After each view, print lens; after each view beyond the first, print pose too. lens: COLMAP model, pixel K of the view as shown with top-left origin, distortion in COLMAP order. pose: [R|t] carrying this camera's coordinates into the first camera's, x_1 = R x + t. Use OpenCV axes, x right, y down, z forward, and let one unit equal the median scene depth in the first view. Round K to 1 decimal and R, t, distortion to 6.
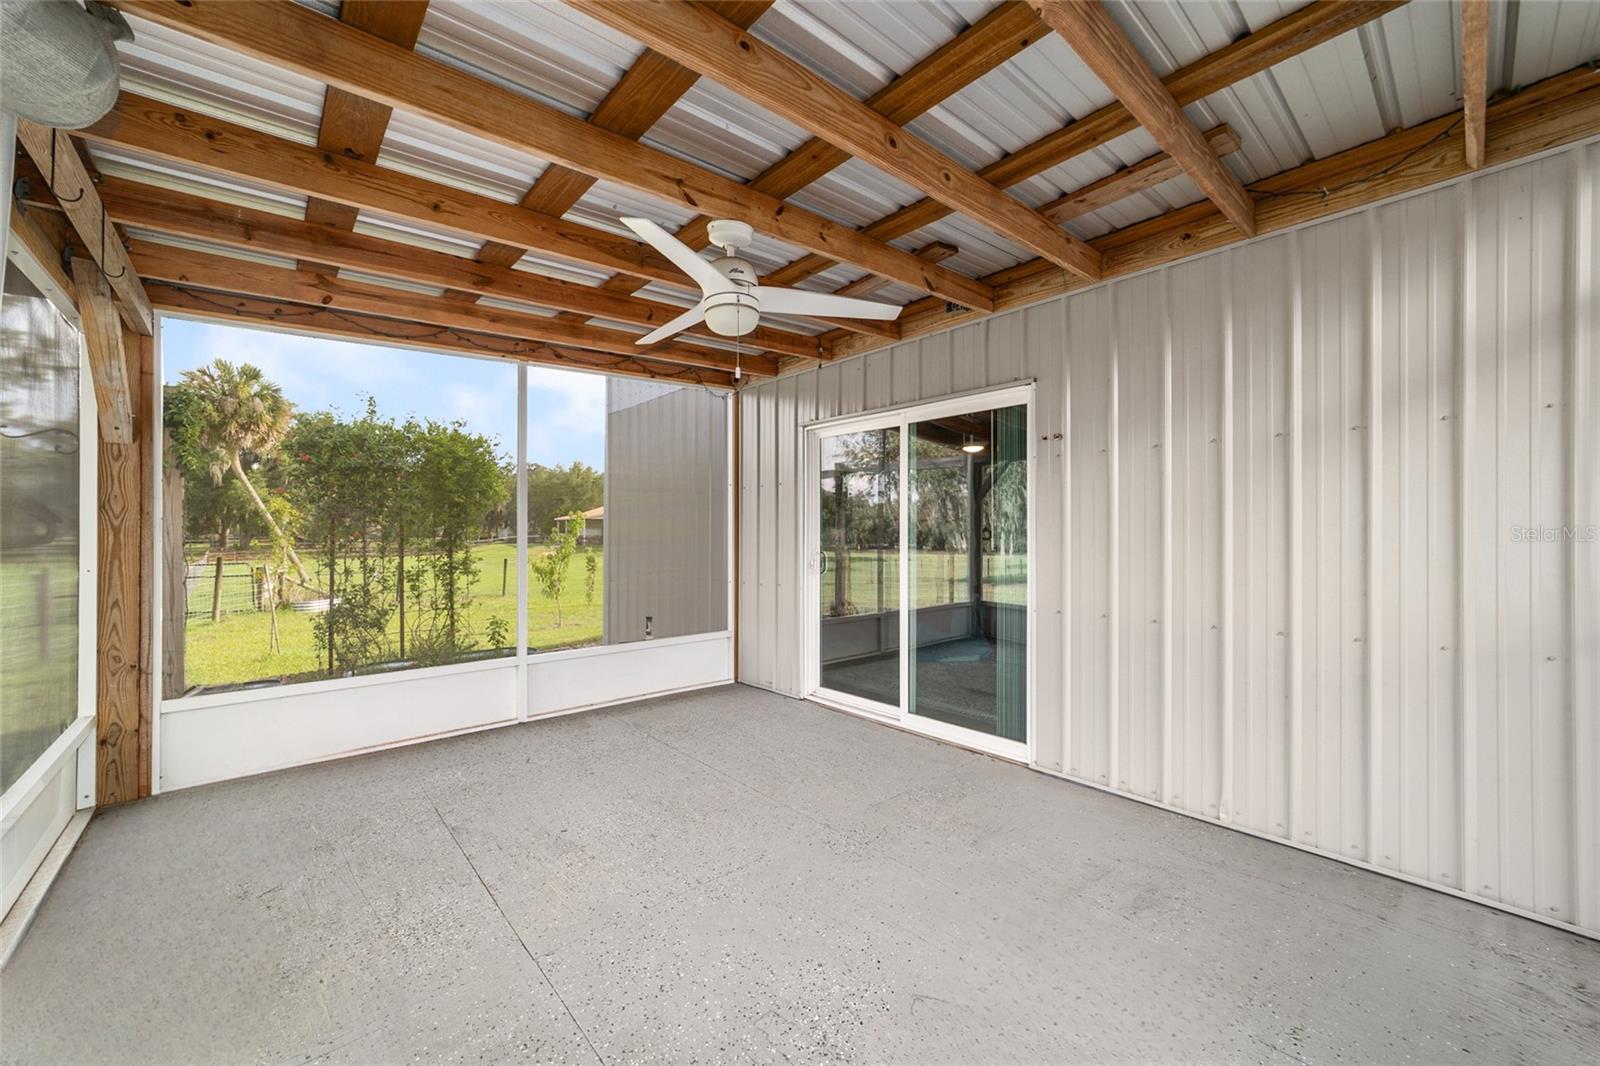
lens RADIAL K [[616.2, 0, 798.9], [0, 616.2, 540.2], [0, 0, 1]] dist [-0.007336, 0.000328]
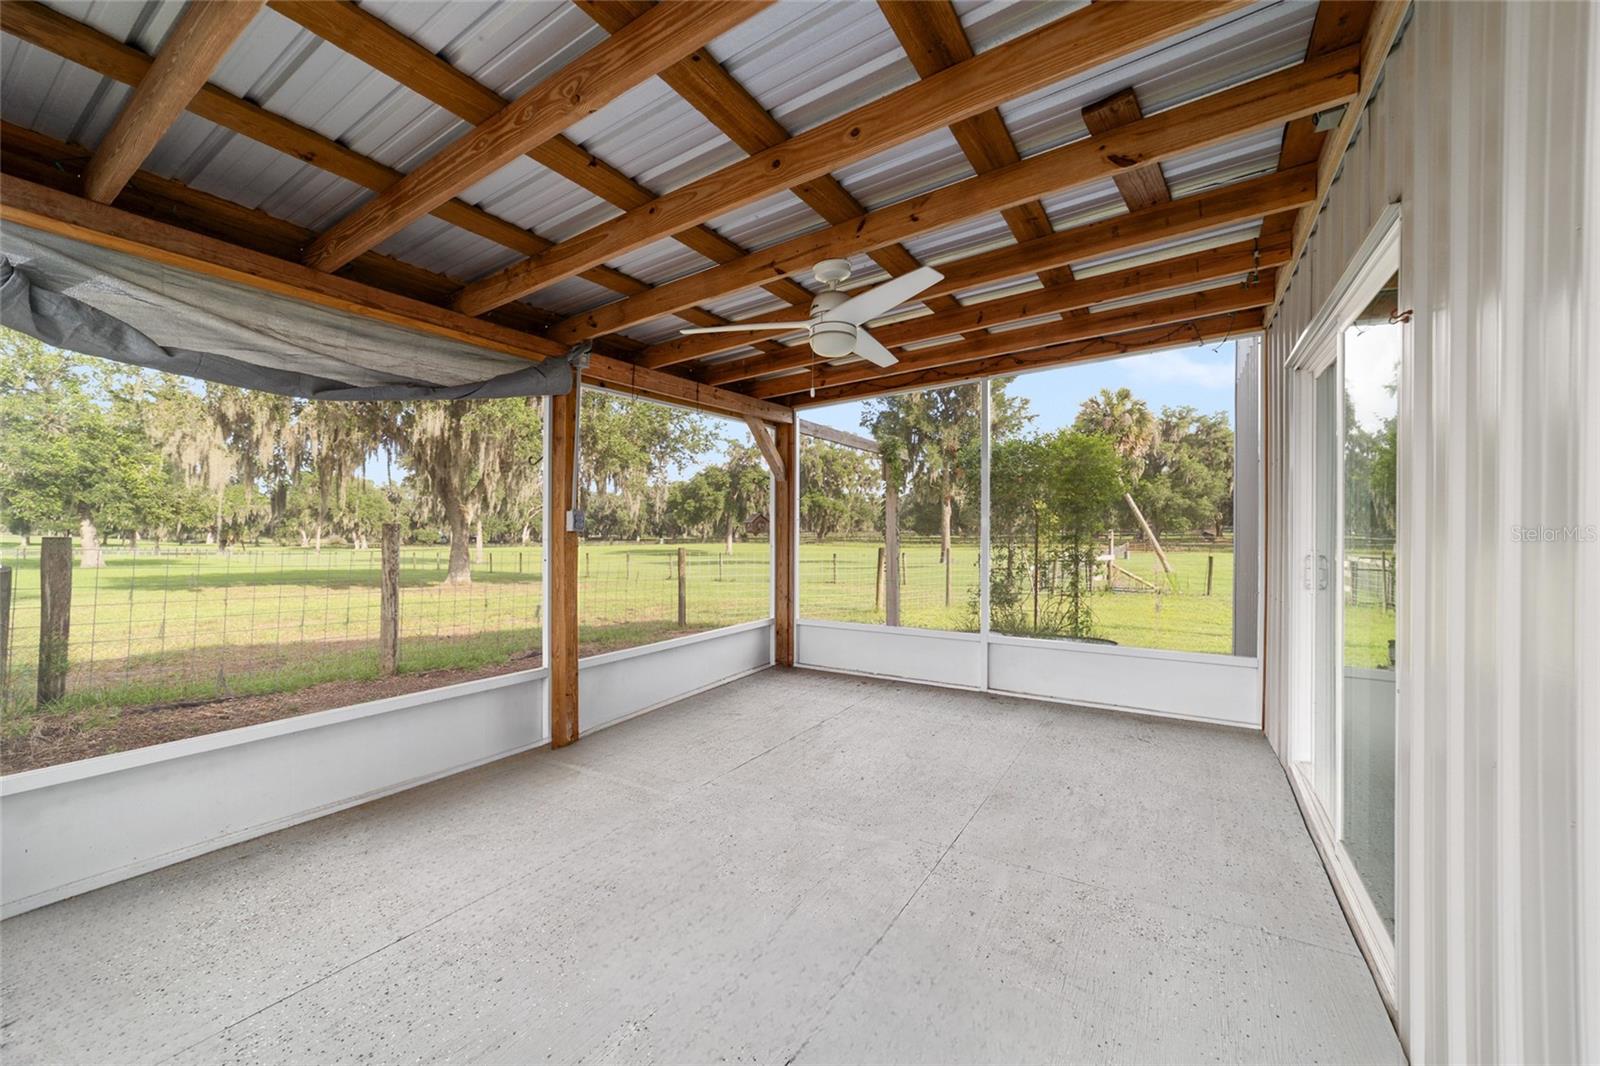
lens RADIAL K [[621.1, 0, 796.6], [0, 621.1, 534.2], [0, 0, 1]] dist [-0.008031, 0.000136]
pose [[0.281114, 0.009691, -0.959625, 0.401709], [-0.011402, 0.999912, 0.006758, -0.001406], [0.959607, 0.009041, 0.281200, 0.241644]]
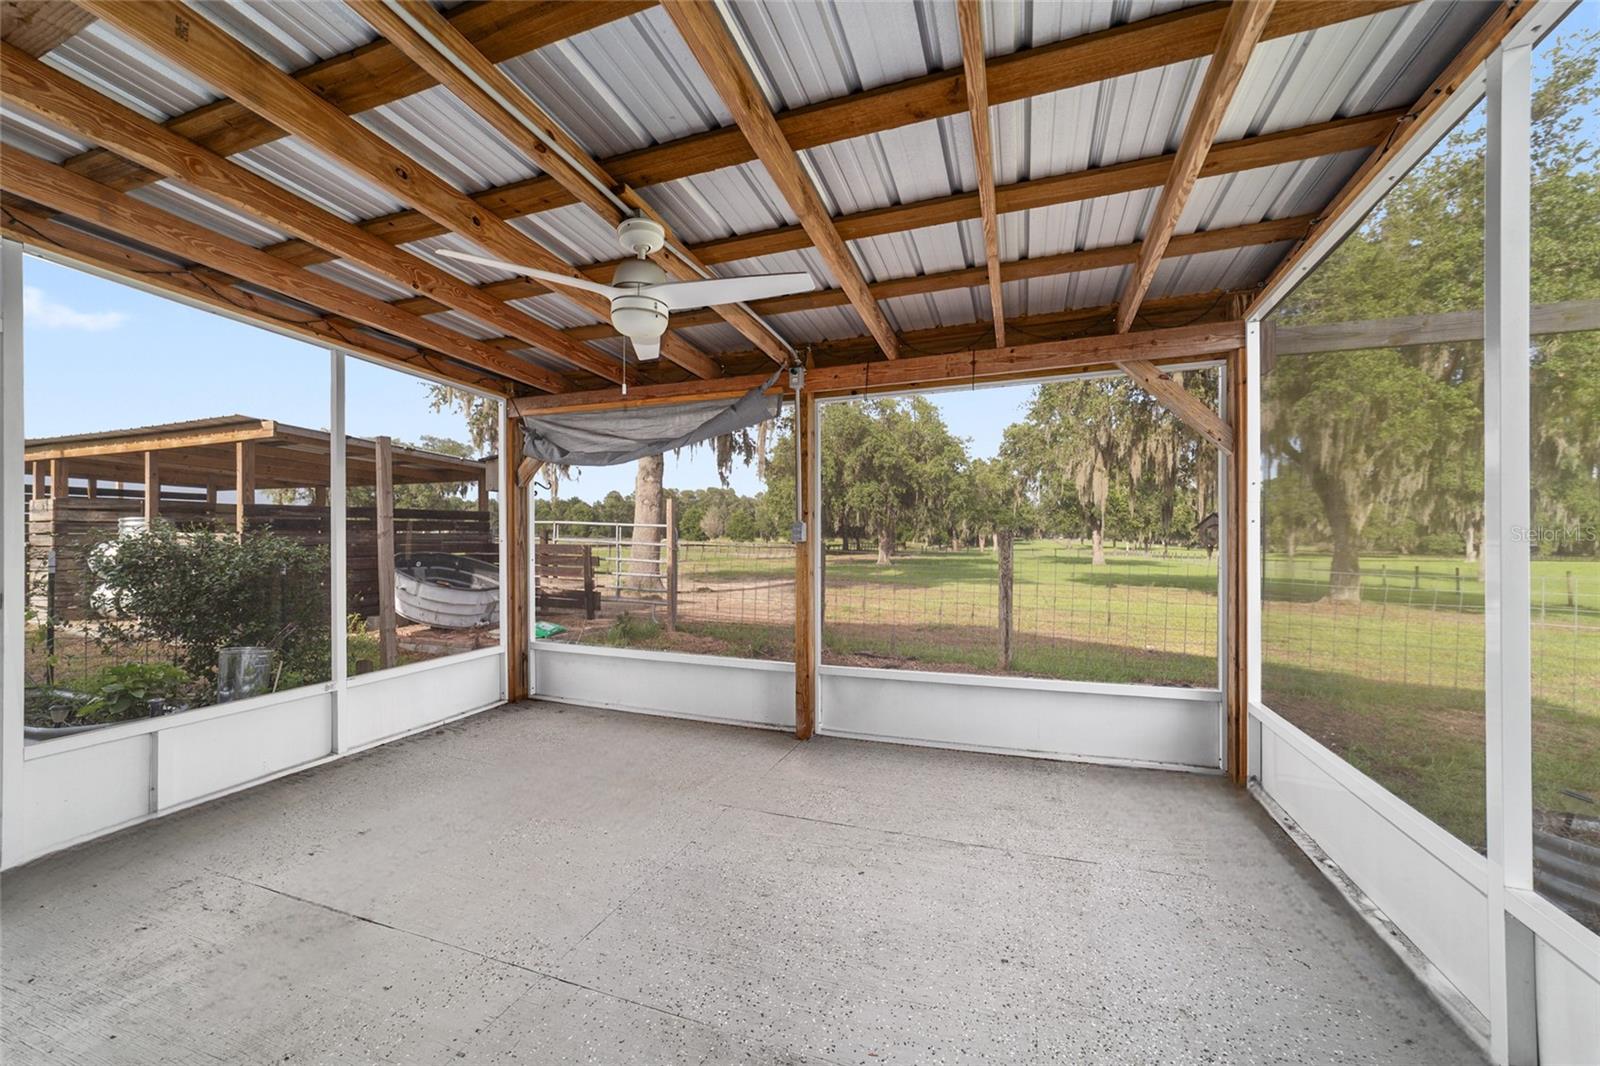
lens RADIAL K [[621.1, 0, 796.6], [0, 621.1, 534.2], [0, 0, 1]] dist [-0.008031, 0.000136]
pose [[-0.881702, 0.002970, -0.471797, 0.053427], [0.000706, 0.999987, 0.004976, -0.008281], [0.471805, 0.004054, -0.881693, 0.806806]]
